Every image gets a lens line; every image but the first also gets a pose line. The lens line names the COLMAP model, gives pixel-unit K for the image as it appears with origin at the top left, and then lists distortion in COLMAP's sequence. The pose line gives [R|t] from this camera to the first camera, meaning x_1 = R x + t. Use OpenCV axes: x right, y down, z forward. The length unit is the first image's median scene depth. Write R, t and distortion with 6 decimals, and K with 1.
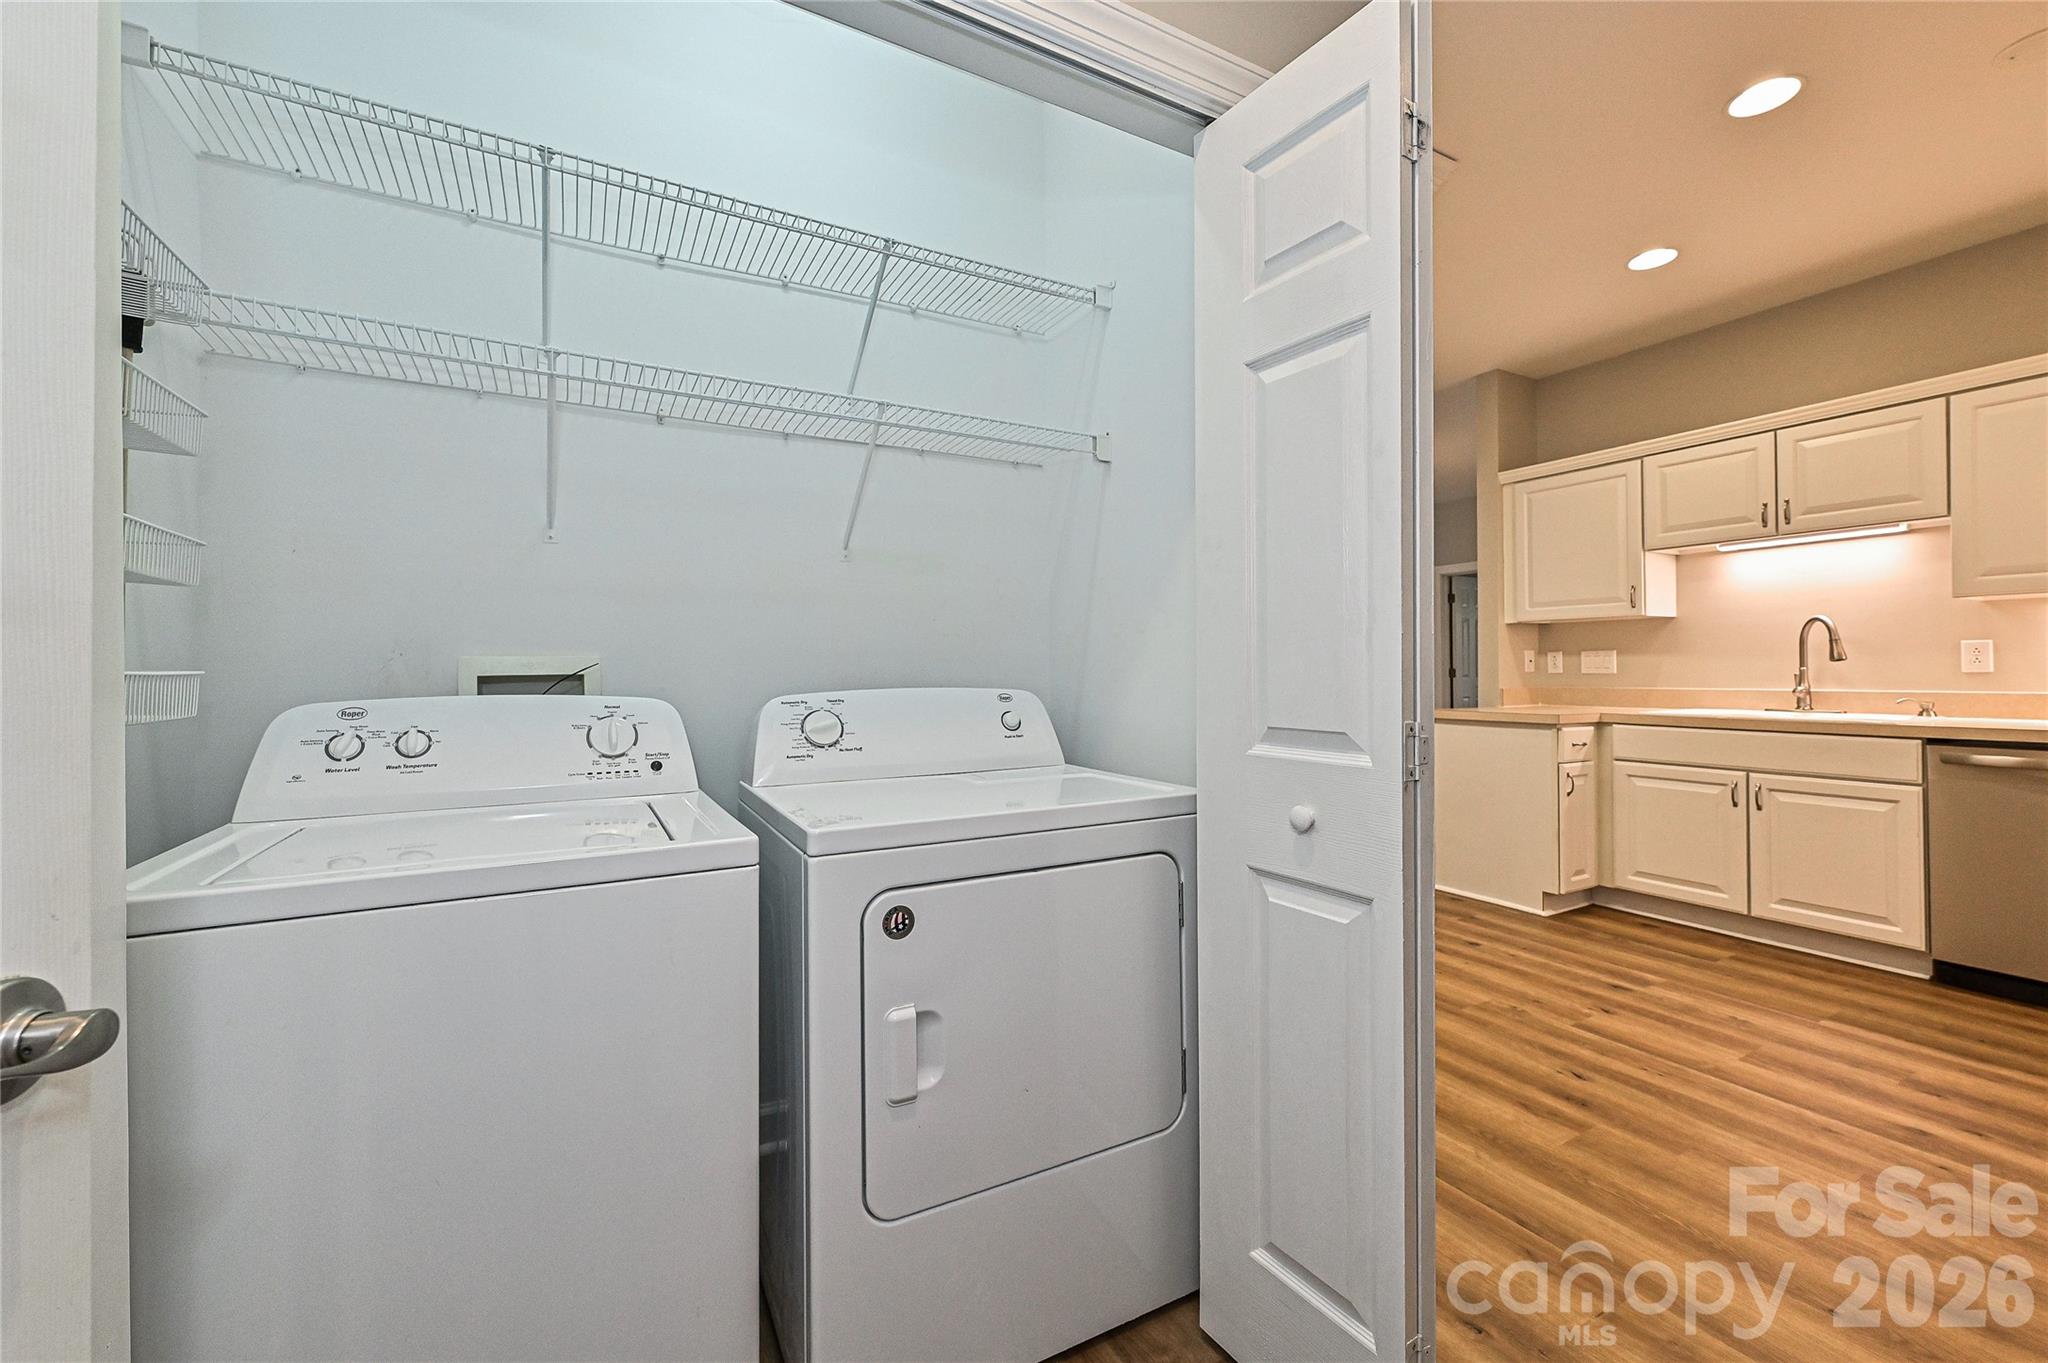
lens RADIAL K [[826.3, 0, 1014.4], [0, 826.3, 671.0], [0, 0, 1]] dist [-0.000422, -0.000198]
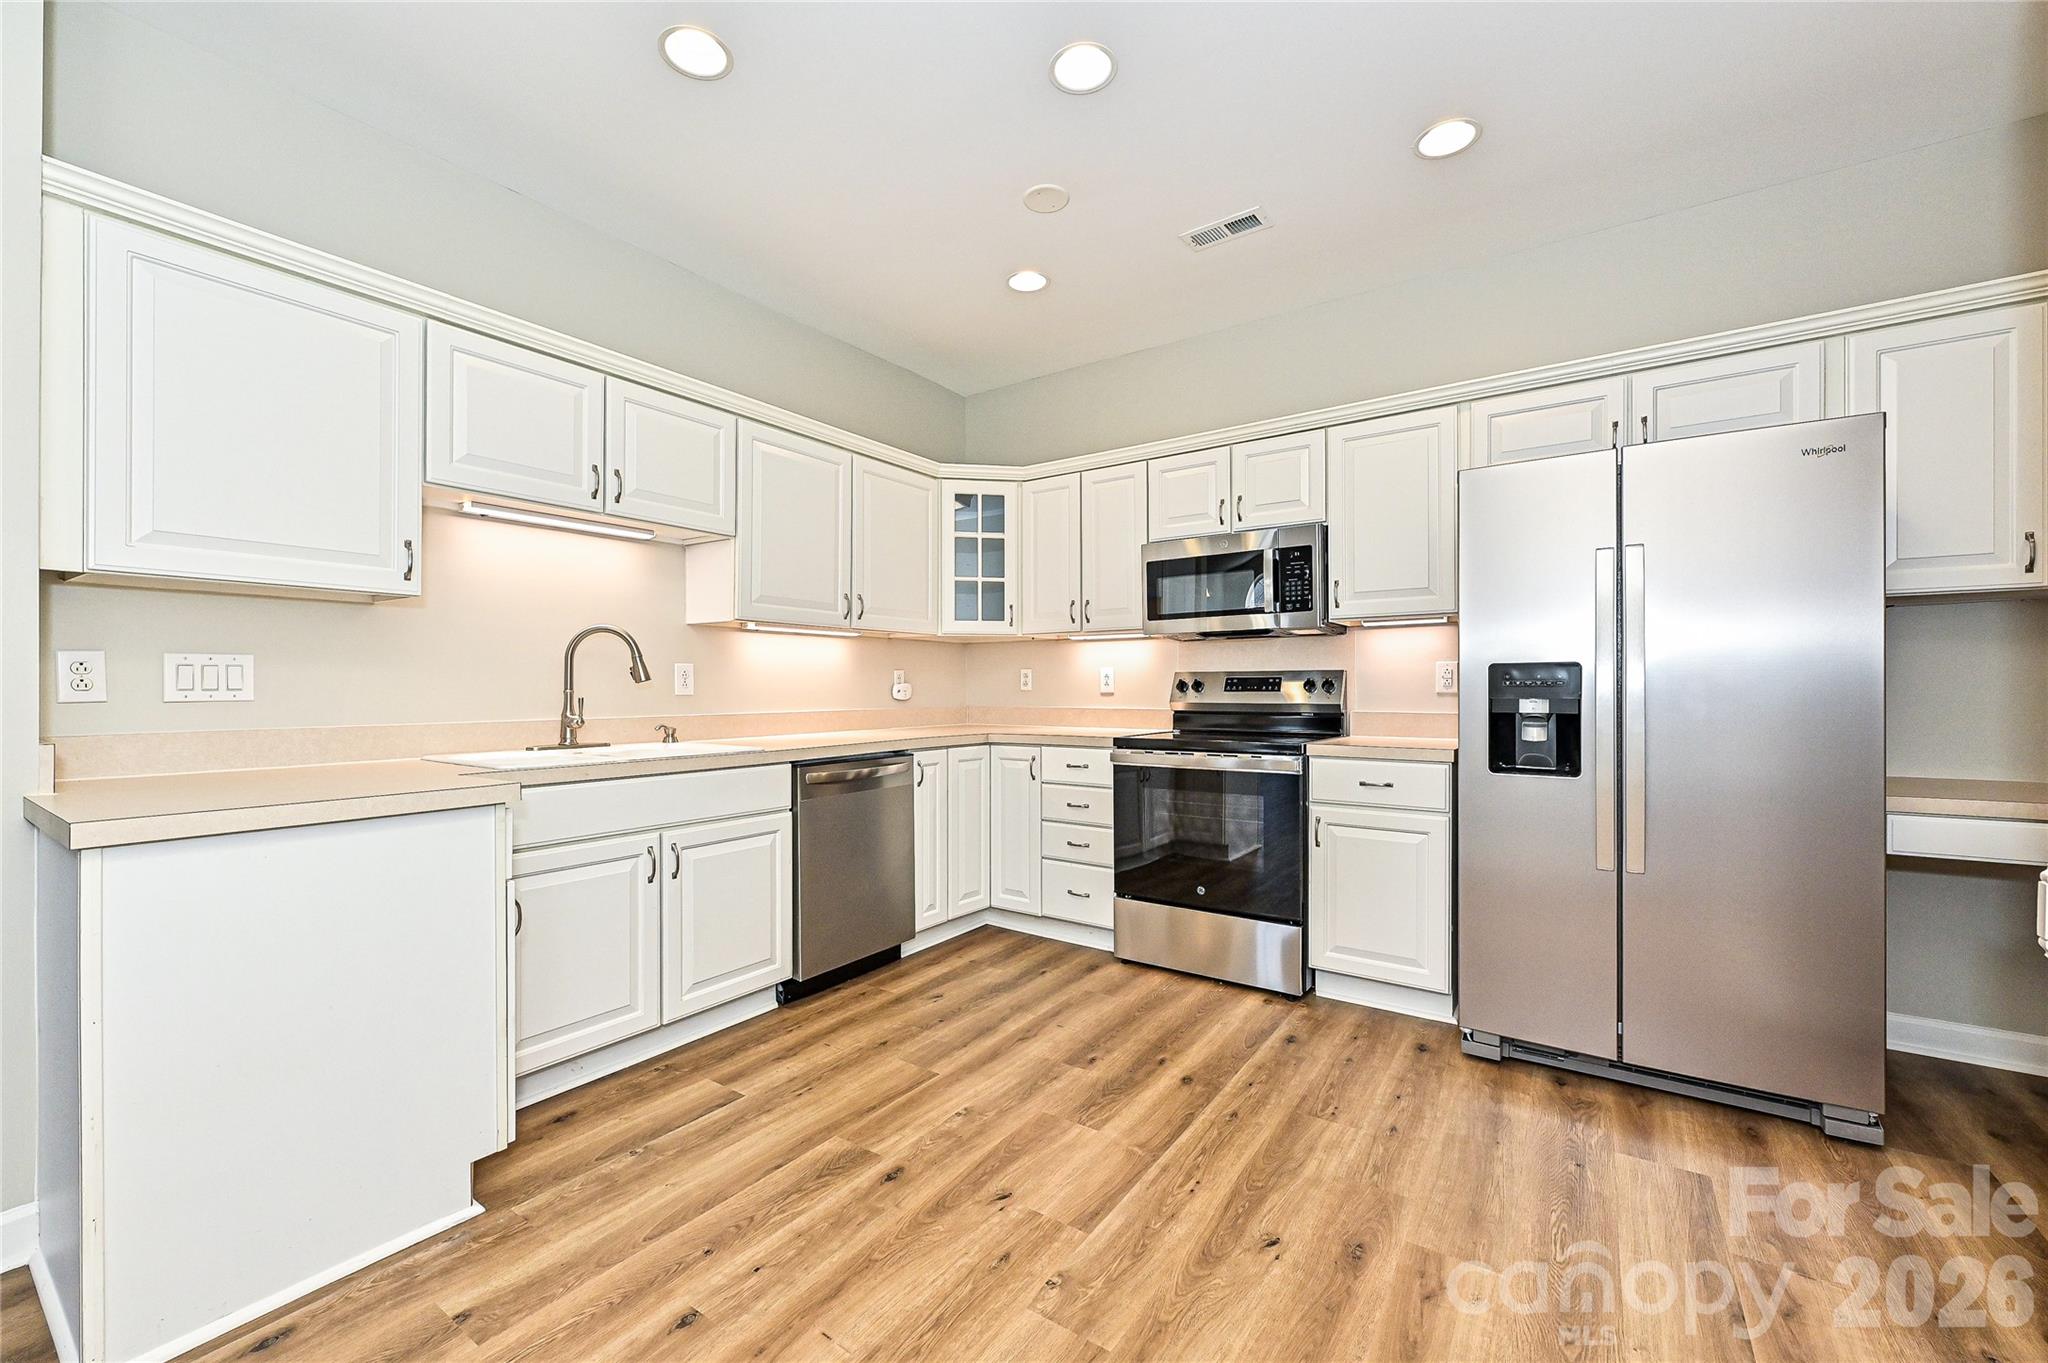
lens RADIAL K [[820.5, 0, 1022.6], [0, 820.5, 690.2], [0, 0, 1]] dist [-0.001114, -0.000101]
pose [[-0.450988, 0.006300, 0.892508, 0.096254], [0.006073, 0.999974, -0.003990, 0.001786], [-0.892509, 0.003621, -0.451015, 1.116664]]
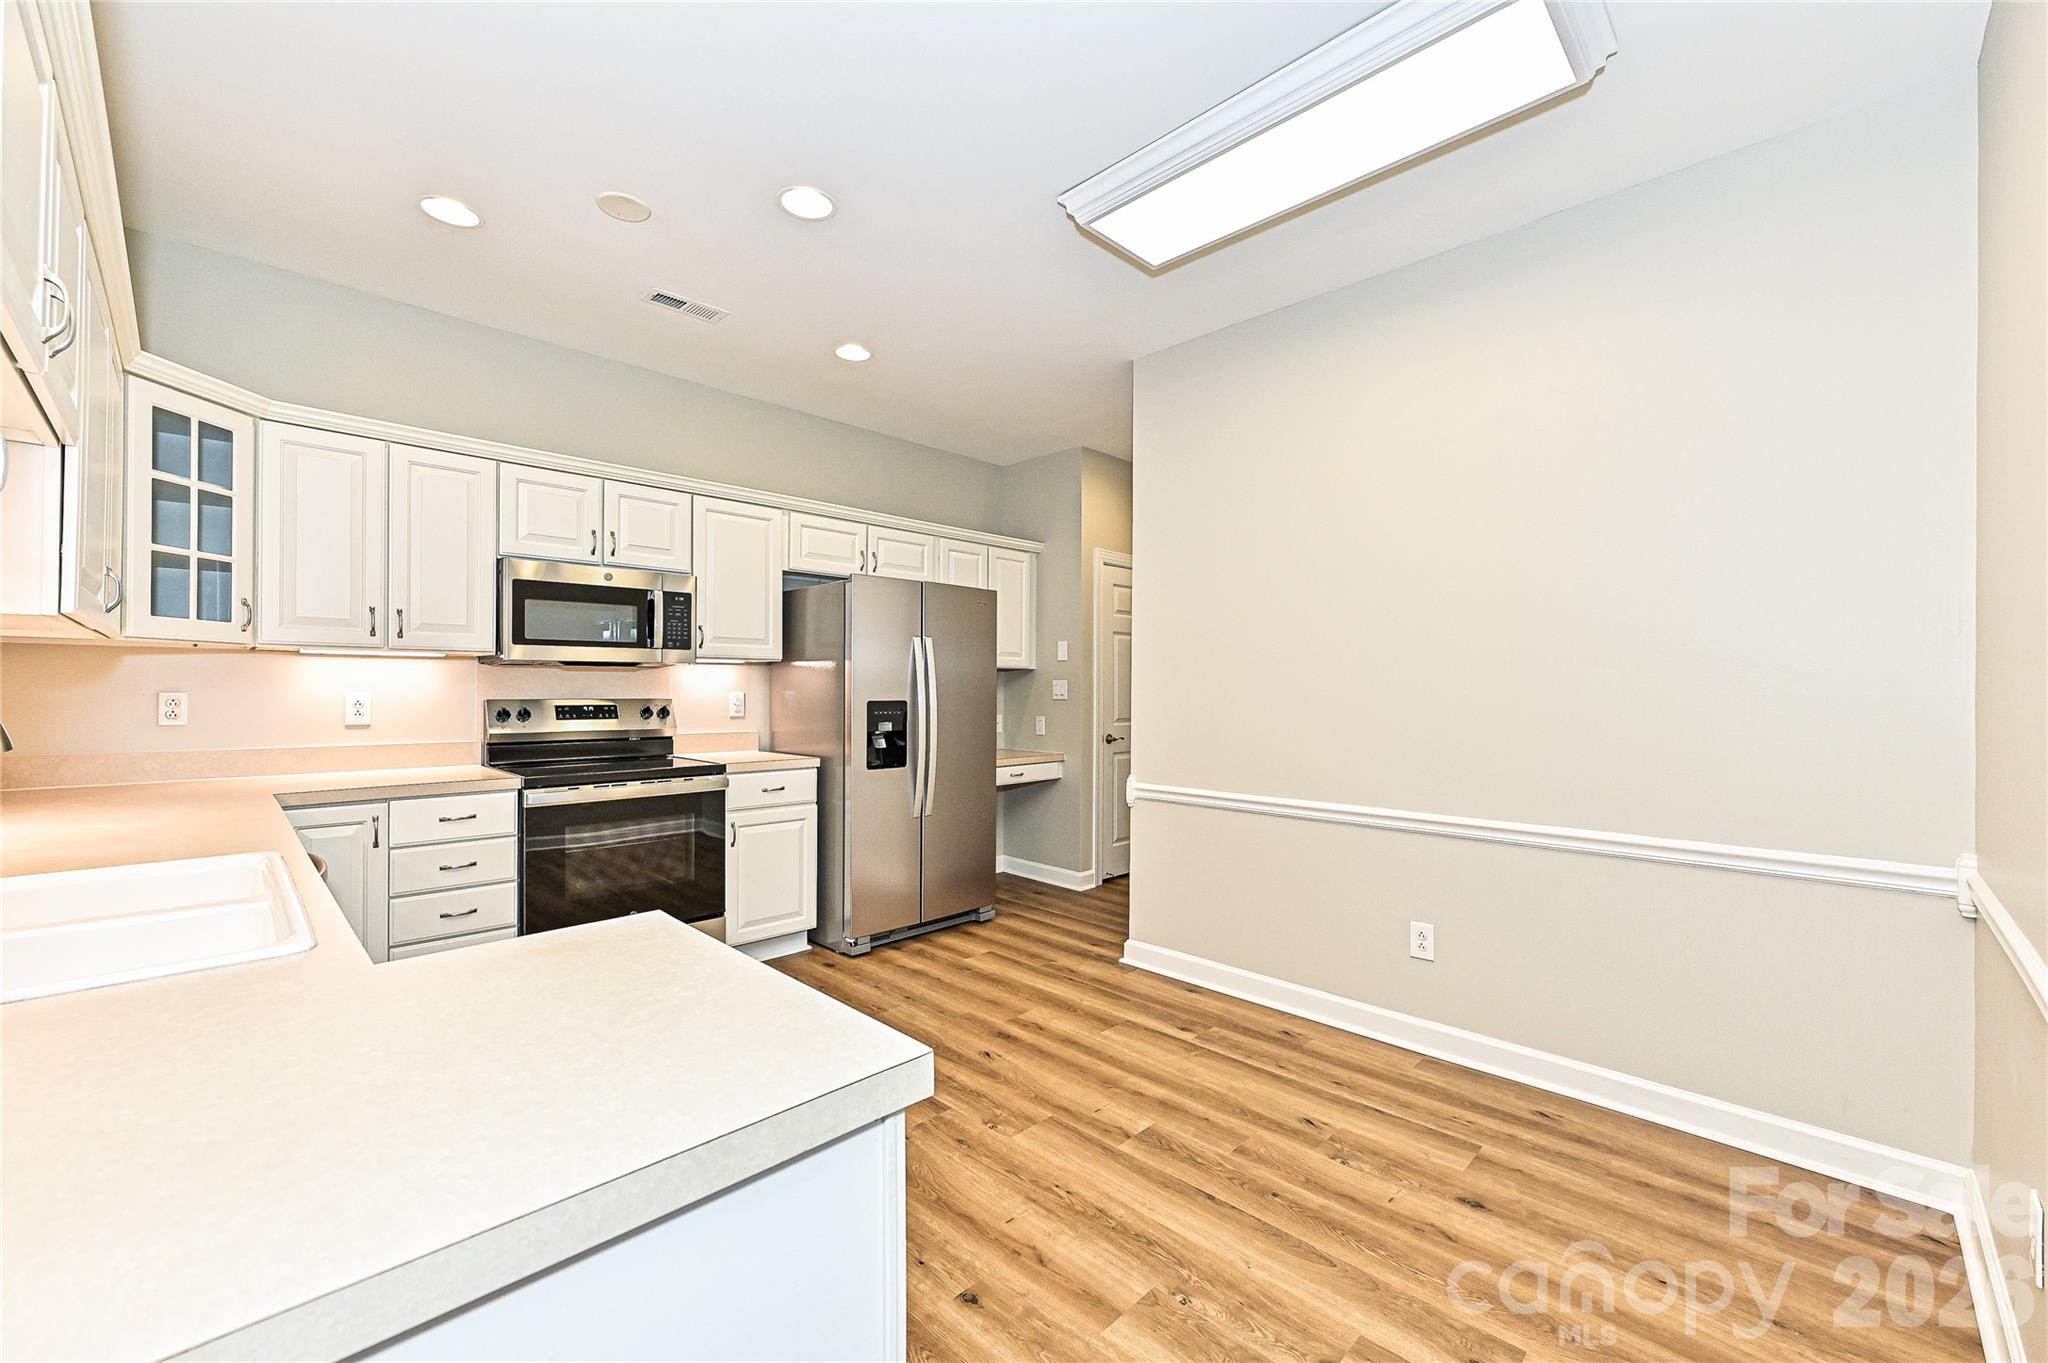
lens RADIAL K [[808.7, 0, 1025.1], [0, 808.7, 688.6], [0, 0, 1]] dist [0.000160, -0.000044]
pose [[-0.956964, 0.002745, -0.290193, 0.717583], [0.002078, 0.999994, 0.002606, -0.044480], [0.290198, 0.001891, -0.956965, 1.594707]]
